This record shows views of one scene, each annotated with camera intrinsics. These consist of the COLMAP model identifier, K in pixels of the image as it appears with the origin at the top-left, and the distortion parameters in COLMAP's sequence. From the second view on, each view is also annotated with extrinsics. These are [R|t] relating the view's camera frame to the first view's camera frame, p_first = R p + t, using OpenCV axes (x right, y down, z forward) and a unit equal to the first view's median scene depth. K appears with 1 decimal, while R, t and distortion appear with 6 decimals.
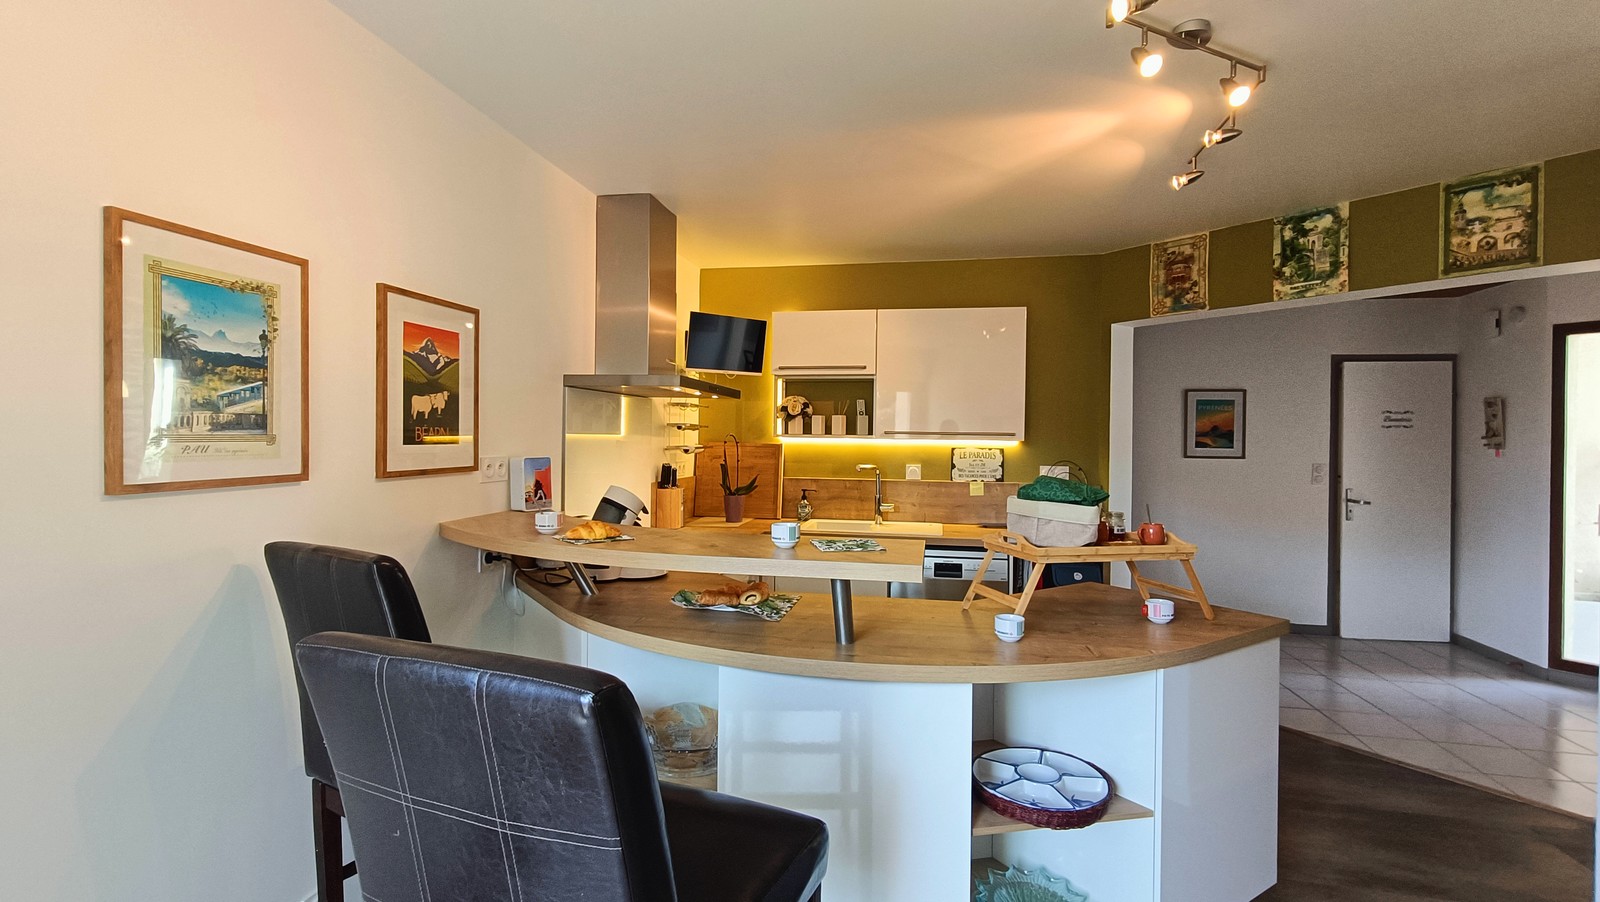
lens RADIAL K [[748.4, 0, 797.7], [0, 748.4, 445.6], [0, 0, 1]] dist [0.002320, 0.001251]
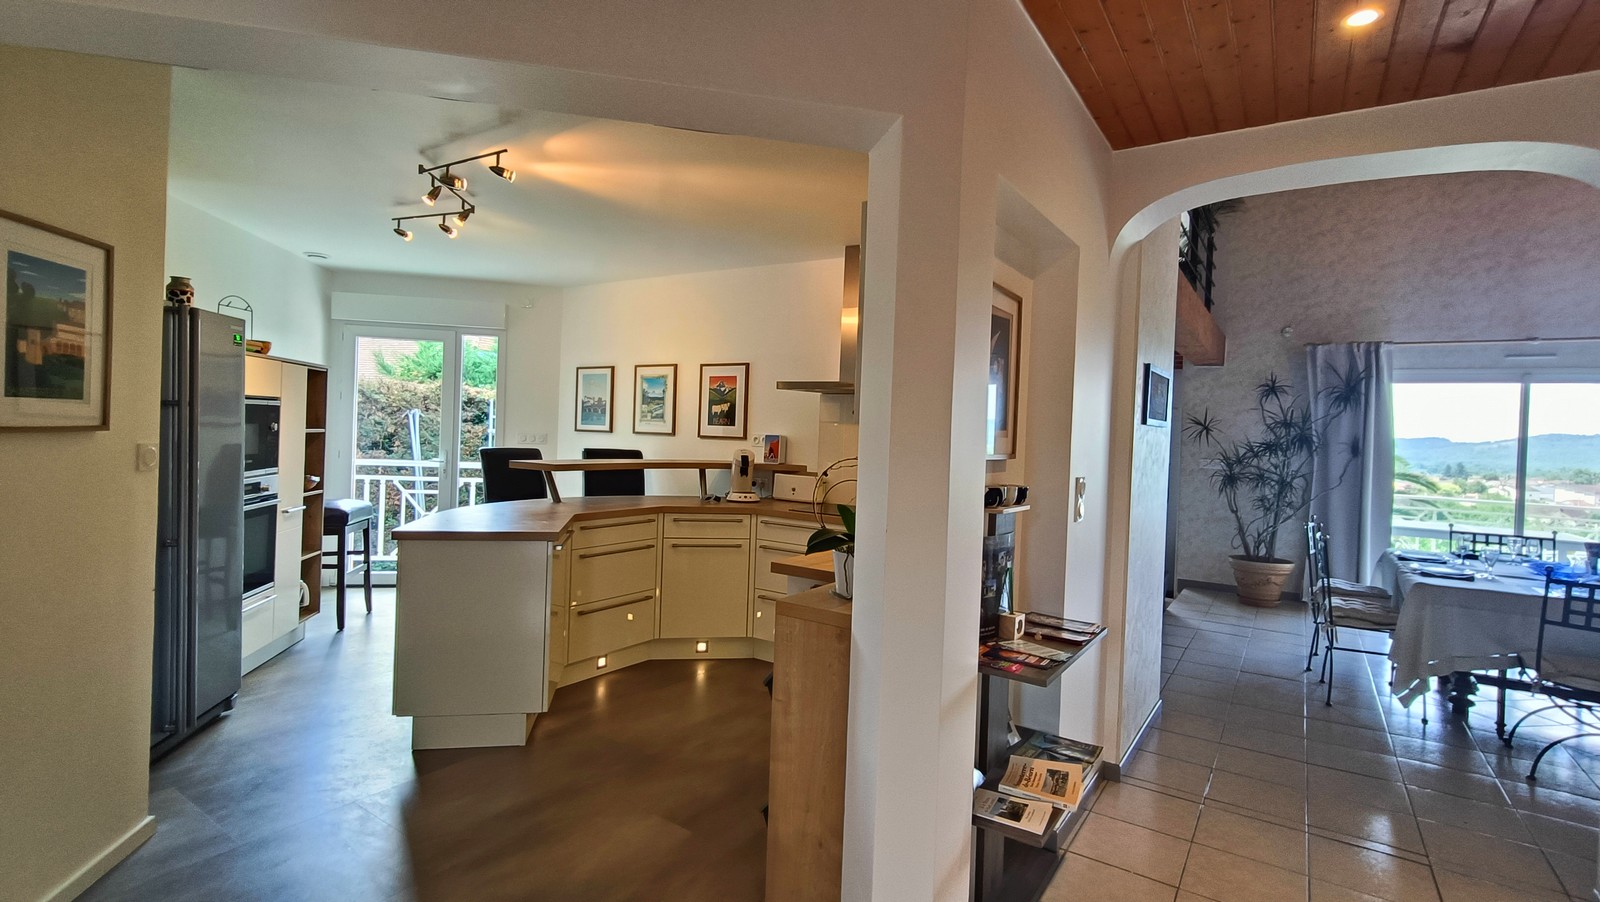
lens RADIAL K [[748.4, 0, 798.1], [0, 748.4, 443.3], [0, 0, 1]] dist [0.002320, 0.001251]
pose [[-0.394152, -0.004426, -0.919035, 1.652437], [-0.049250, 0.998653, 0.016313, 0.003796], [0.917725, 0.051692, -0.393839, 2.250590]]
